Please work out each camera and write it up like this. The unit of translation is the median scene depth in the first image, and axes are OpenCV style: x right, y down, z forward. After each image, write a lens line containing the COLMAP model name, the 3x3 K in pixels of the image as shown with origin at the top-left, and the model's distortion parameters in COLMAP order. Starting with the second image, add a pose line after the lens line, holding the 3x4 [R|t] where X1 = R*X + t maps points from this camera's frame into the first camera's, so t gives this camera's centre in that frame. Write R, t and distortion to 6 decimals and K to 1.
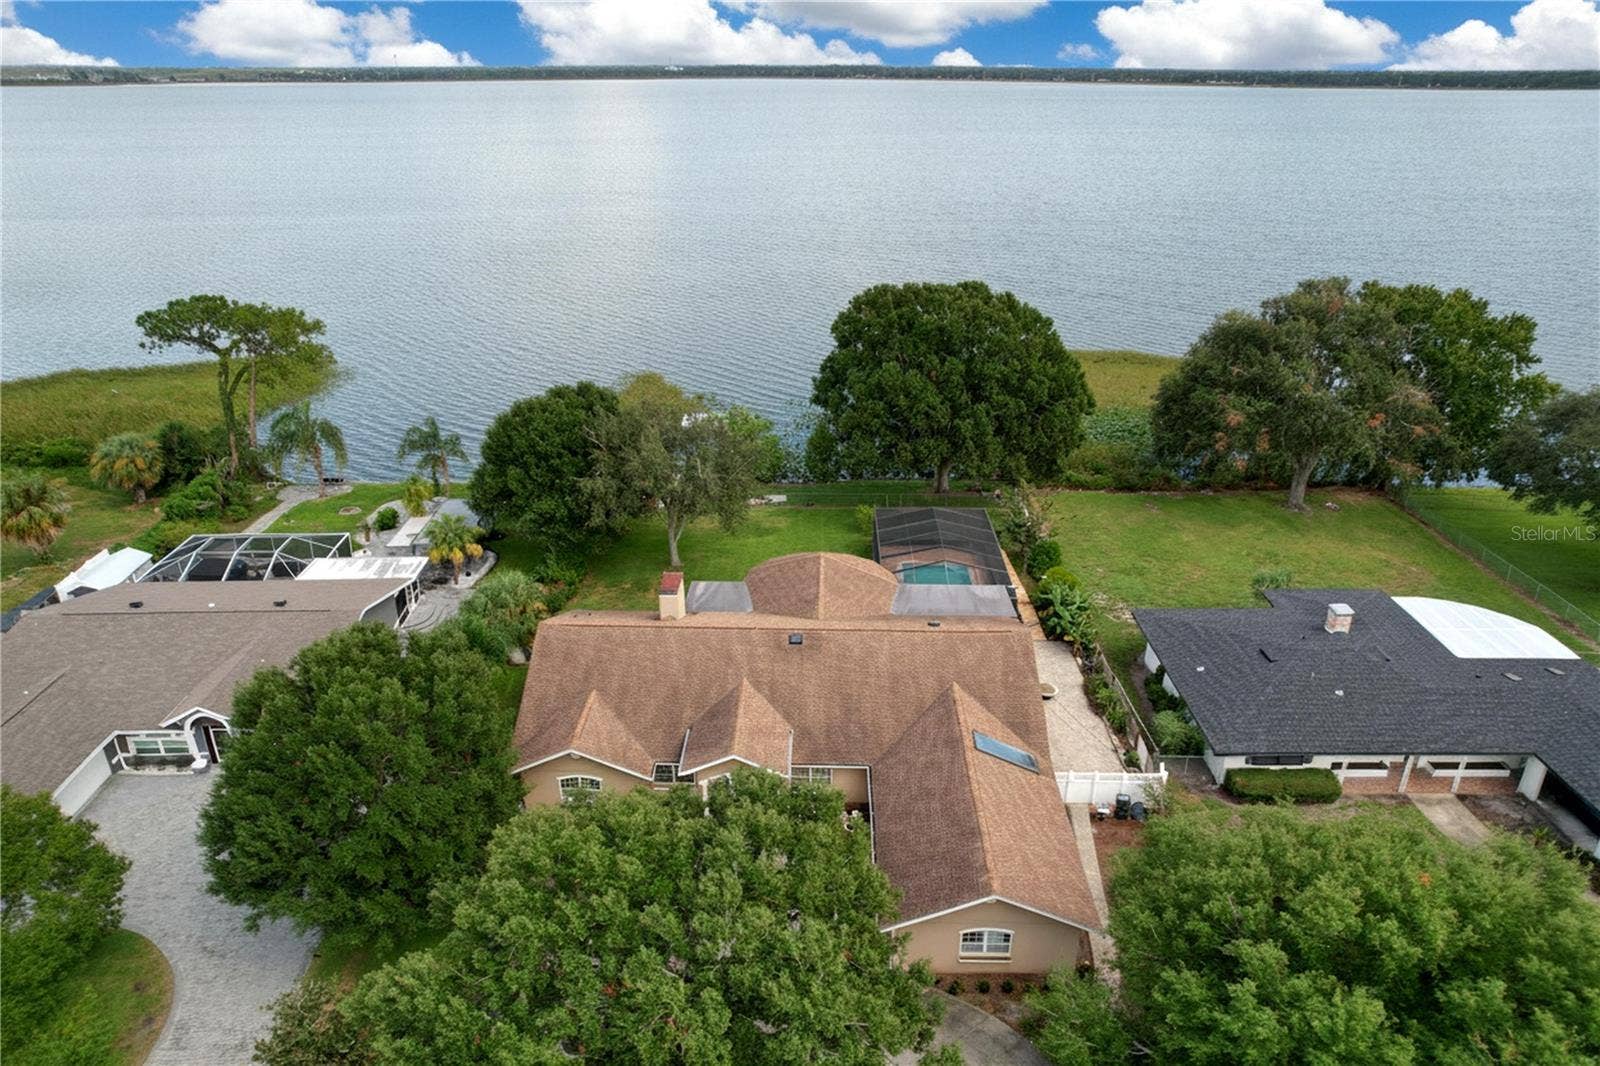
lens RADIAL K [[1025.7, 0, 794.8], [0, 1025.7, 530.9], [0, 0, 1]] dist [-0.041024, 0.027057]
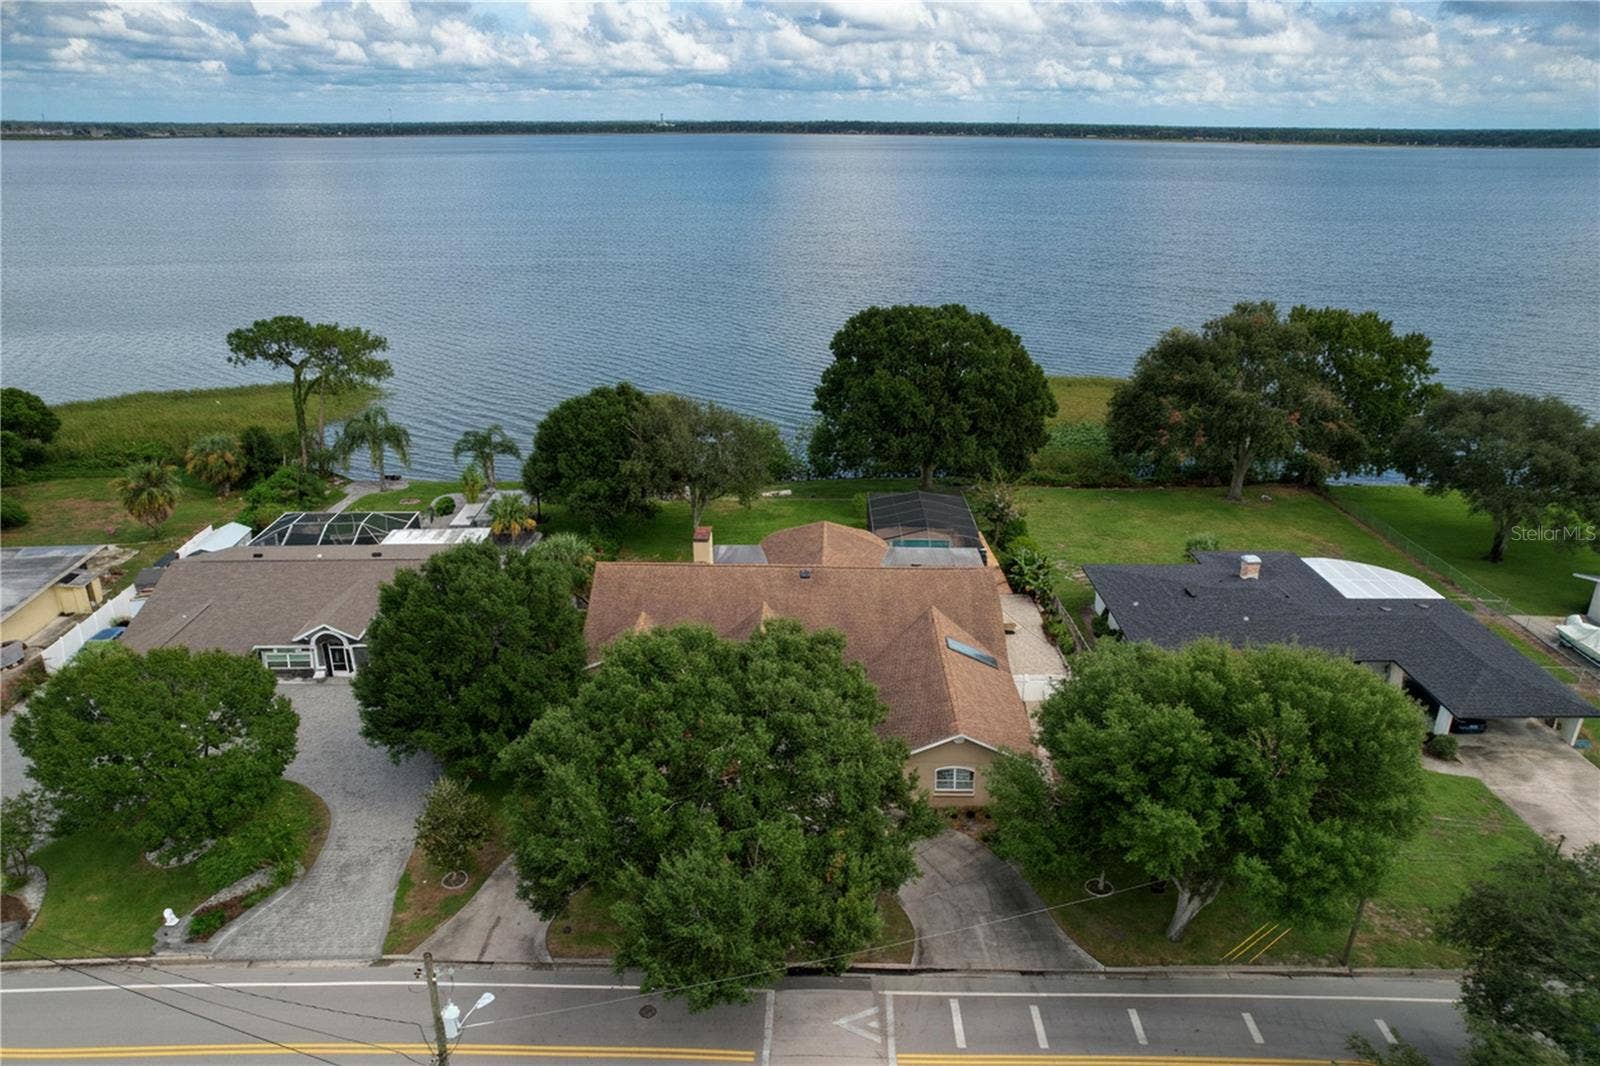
lens RADIAL K [[1025.7, 0, 795.7], [0, 1025.7, 532.3], [0, 0, 1]] dist [-0.041024, 0.027057]
pose [[0.999977, 0.001206, 0.006717, -0.013758], [-0.000882, 0.998842, -0.048112, 0.082792], [-0.006767, 0.048105, 0.998819, -0.173849]]
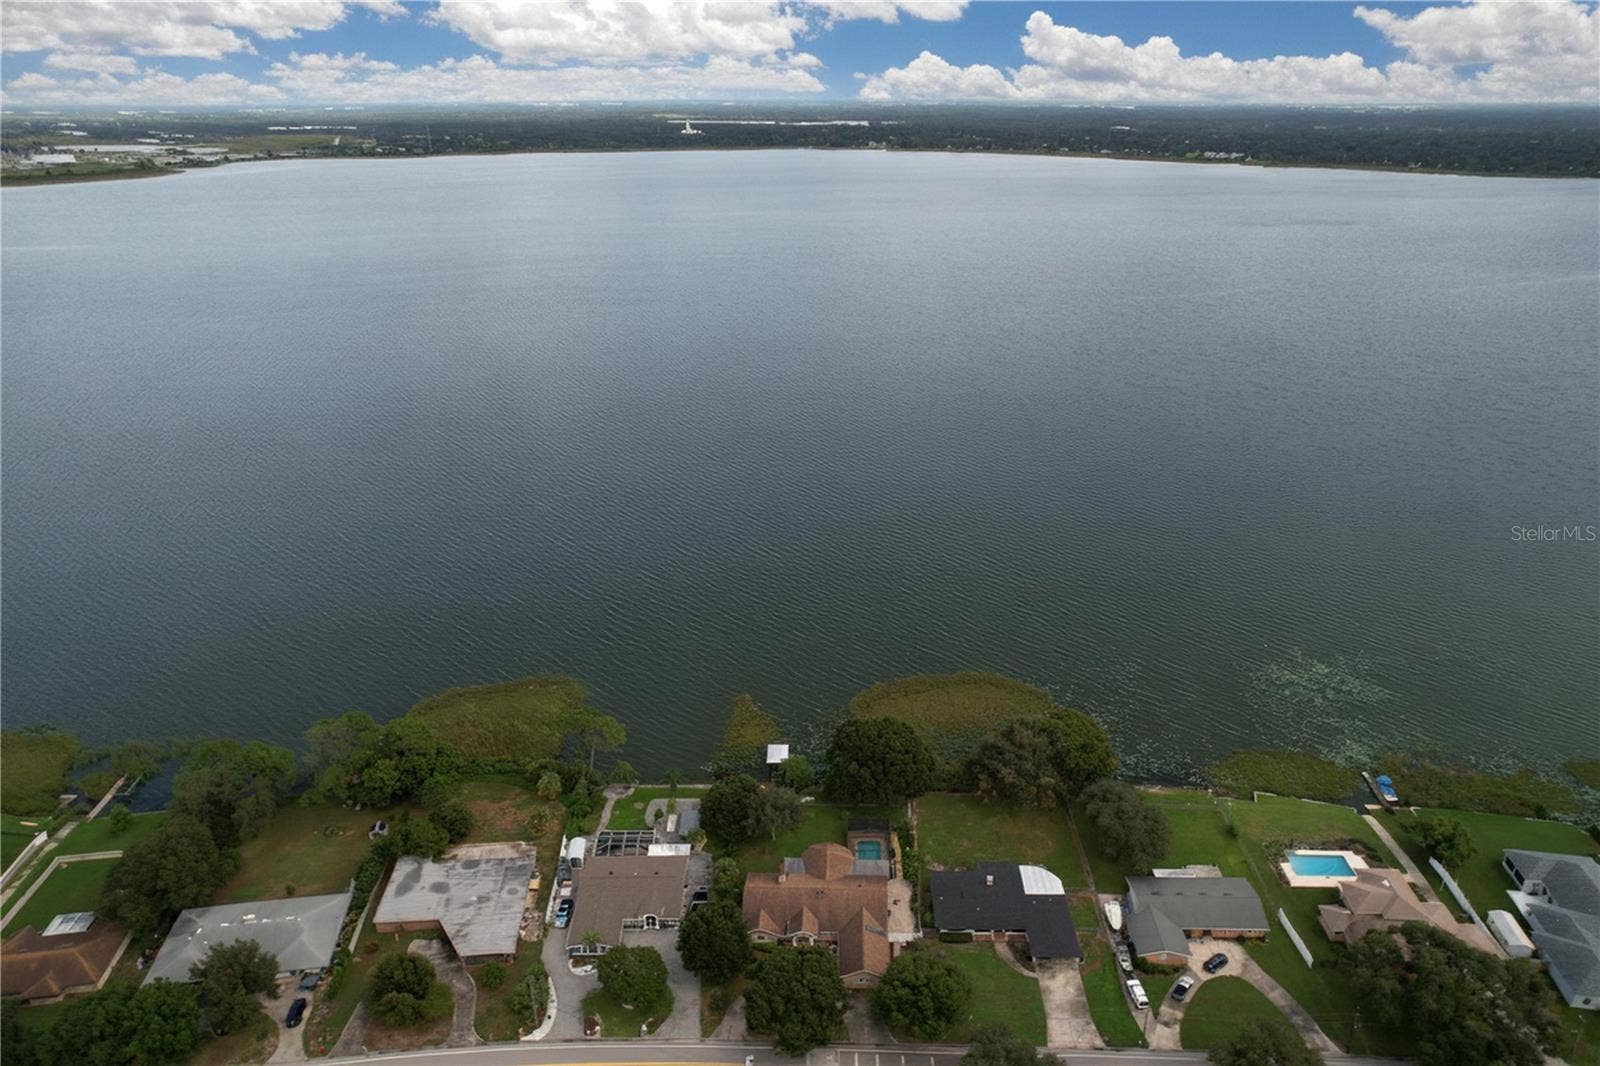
lens RADIAL K [[1025.7, 0, 802.4], [0, 1025.7, 538.9], [0, 0, 1]] dist [-0.041024, 0.027057]
pose [[0.999956, 0.002080, -0.009188, -0.018681], [-0.002285, 0.999749, -0.022286, -0.735158], [0.009140, 0.022306, 0.999709, -1.800514]]
